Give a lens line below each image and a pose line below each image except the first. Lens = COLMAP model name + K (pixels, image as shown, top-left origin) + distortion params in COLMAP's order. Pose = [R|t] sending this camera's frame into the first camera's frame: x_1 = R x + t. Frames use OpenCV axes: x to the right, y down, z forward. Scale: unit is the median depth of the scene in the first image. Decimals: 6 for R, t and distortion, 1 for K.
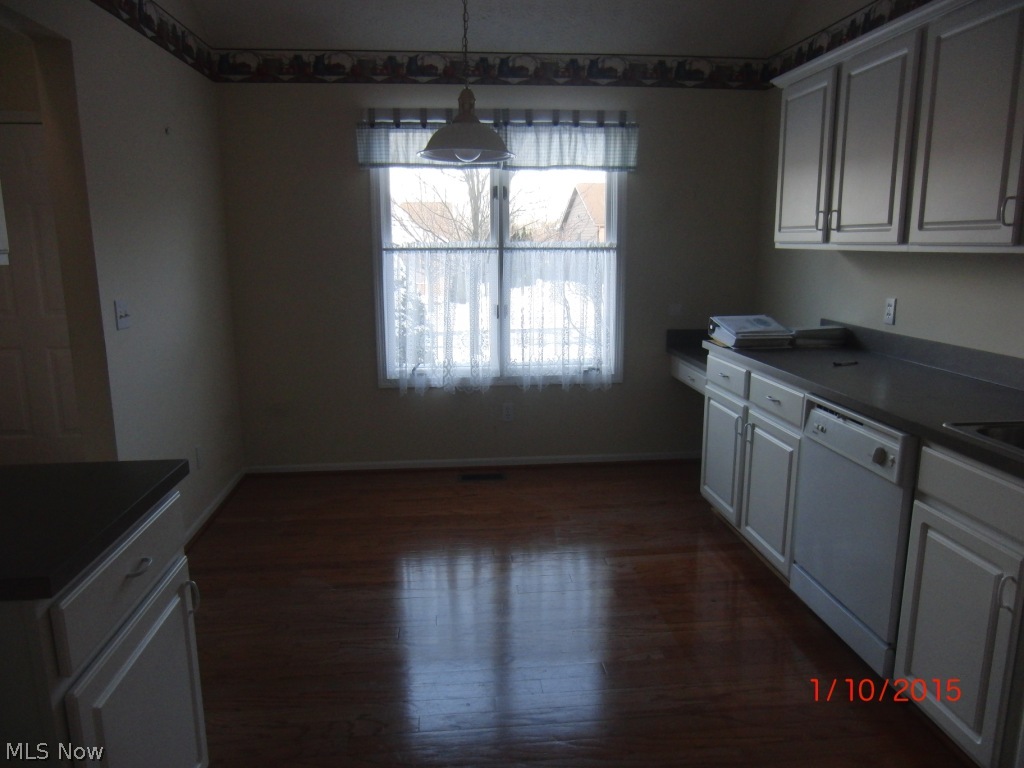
lens RADIAL K [[728.9, 0, 513.5], [0, 728.9, 386.4], [0, 0, 1]] dist [0.001983, 0.002722]
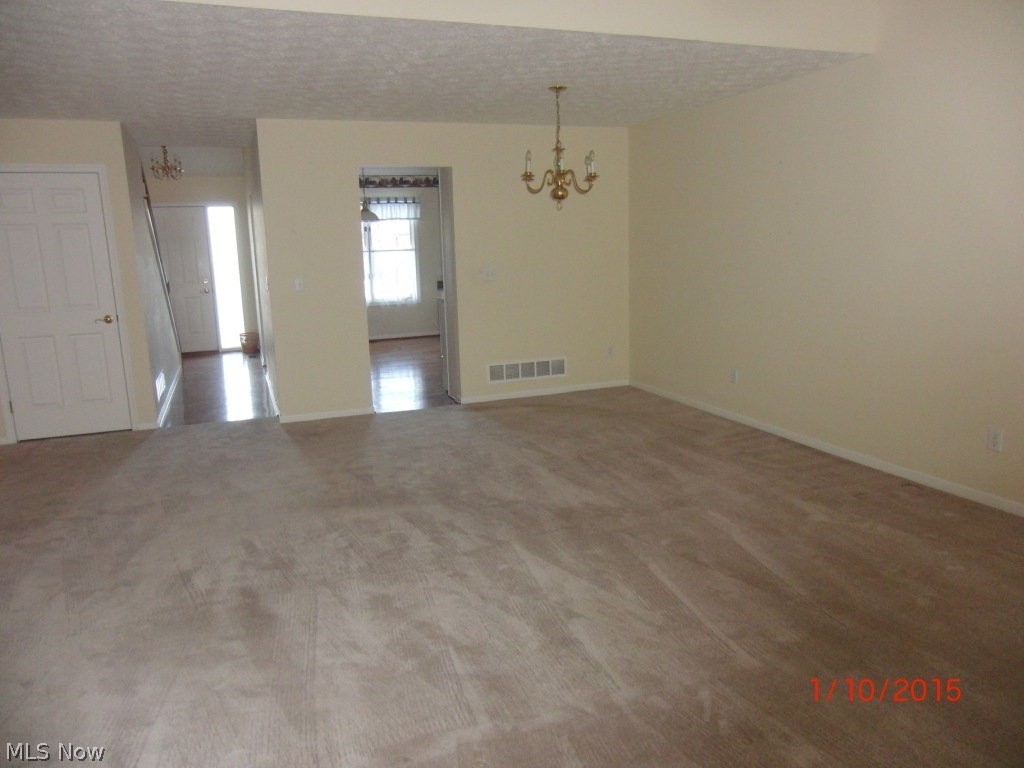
lens RADIAL K [[728.9, 0, 506.3], [0, 728.9, 387.5], [0, 0, 1]] dist [0.001983, 0.002722]
pose [[0.965891, -0.069036, 0.249577, -0.228665], [0.069752, 0.997546, 0.005986, 0.310374], [-0.249378, 0.011627, 0.968336, -1.605193]]
